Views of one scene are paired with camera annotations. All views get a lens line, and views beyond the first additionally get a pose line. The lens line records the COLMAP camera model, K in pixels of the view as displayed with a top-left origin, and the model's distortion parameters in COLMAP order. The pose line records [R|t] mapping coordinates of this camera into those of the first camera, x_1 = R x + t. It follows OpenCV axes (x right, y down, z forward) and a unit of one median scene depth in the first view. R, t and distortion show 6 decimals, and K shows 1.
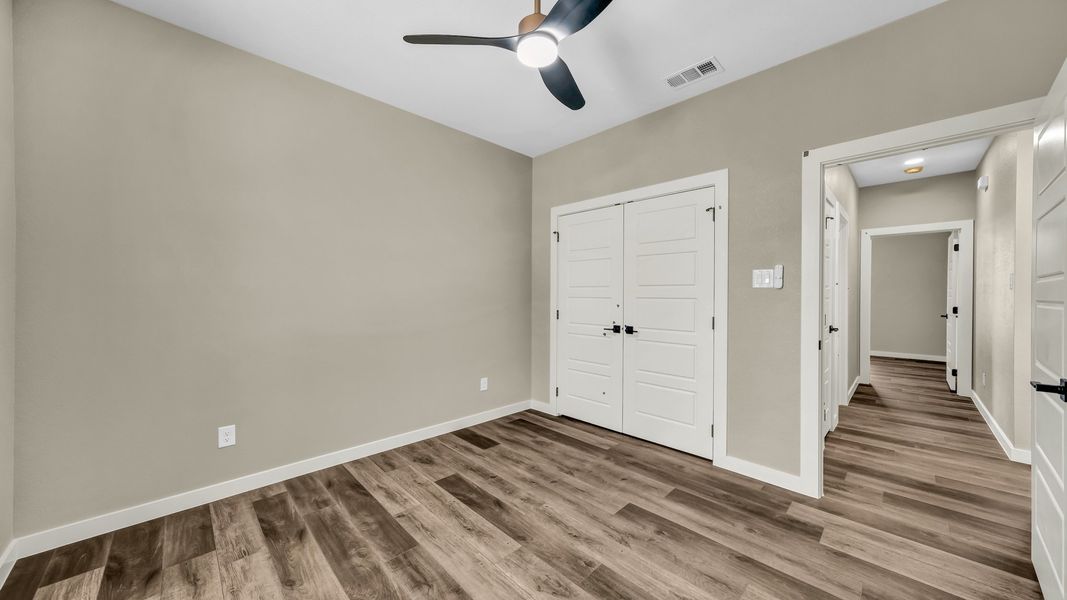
lens RADIAL K [[381.3, 0, 531.1], [0, 381.3, 303.7], [0, 0, 1]] dist [-0.000802, 0.000064]
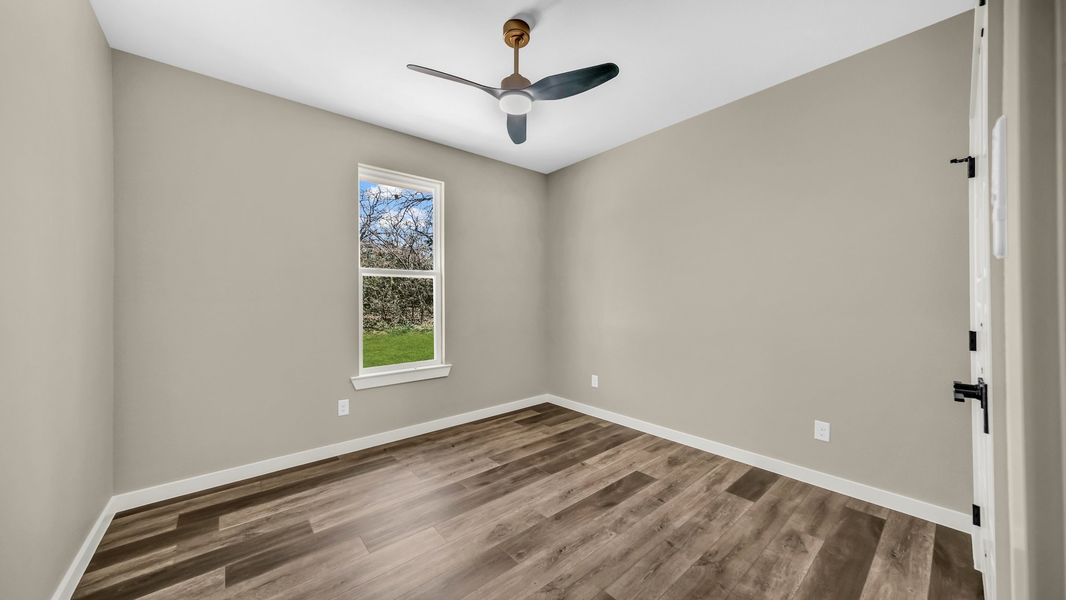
lens RADIAL K [[351.4, 0, 531.5], [0, 351.4, 295.5], [0, 0, 1]] dist [0.002303, 0.000142]
pose [[-0.065212, -0.013997, -0.997773, 0.808657], [-0.016703, 0.999777, -0.012933, -0.025546], [0.997732, 0.015822, -0.065431, 0.763810]]
